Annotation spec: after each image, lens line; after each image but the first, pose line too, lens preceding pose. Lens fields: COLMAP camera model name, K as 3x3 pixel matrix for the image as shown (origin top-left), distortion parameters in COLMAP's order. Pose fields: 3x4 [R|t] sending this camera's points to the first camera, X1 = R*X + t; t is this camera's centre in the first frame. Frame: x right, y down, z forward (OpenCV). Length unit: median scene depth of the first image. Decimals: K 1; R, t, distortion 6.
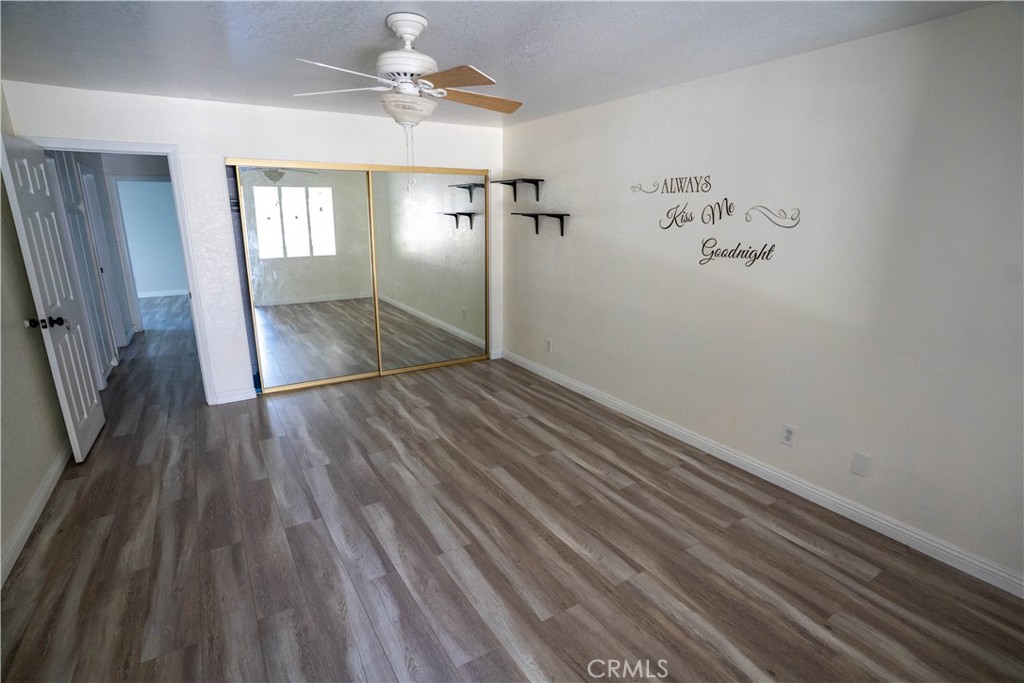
lens RADIAL K [[504.4, 0, 514.8], [0, 504.4, 346.1], [0, 0, 1]] dist [-0.082300, 0.038378]
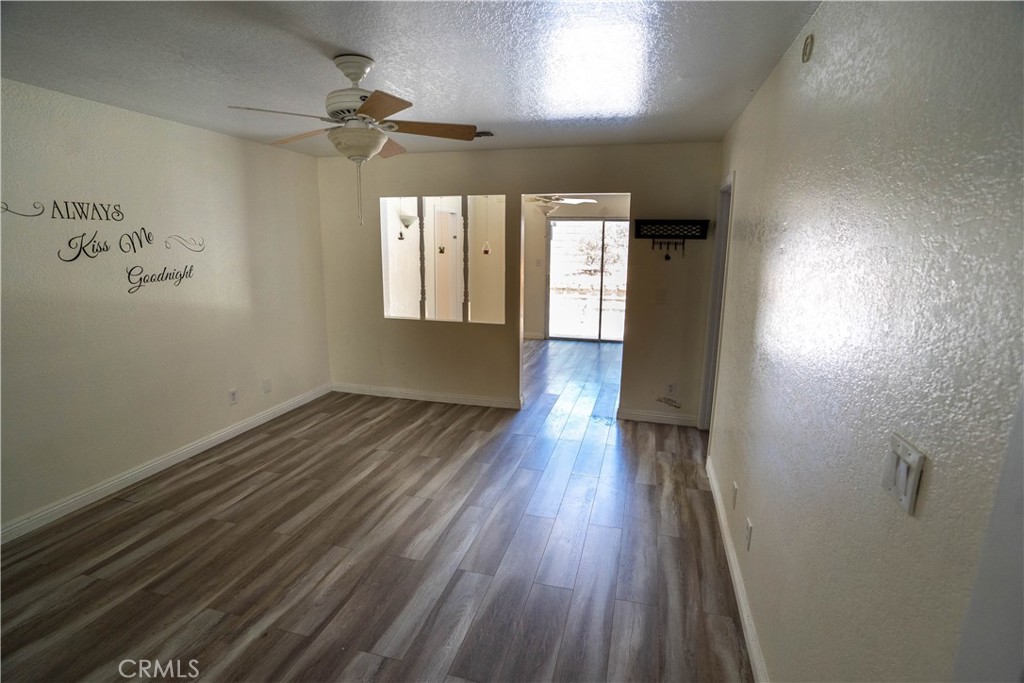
lens RADIAL K [[504.4, 0, 514.8], [0, 504.4, 346.1], [0, 0, 1]] dist [-0.082300, 0.038378]
pose [[-0.678793, -0.162851, 0.716044, -0.913344], [0.172680, 0.912357, 0.371196, -0.313324], [-0.713737, 0.375612, -0.591181, 1.130647]]
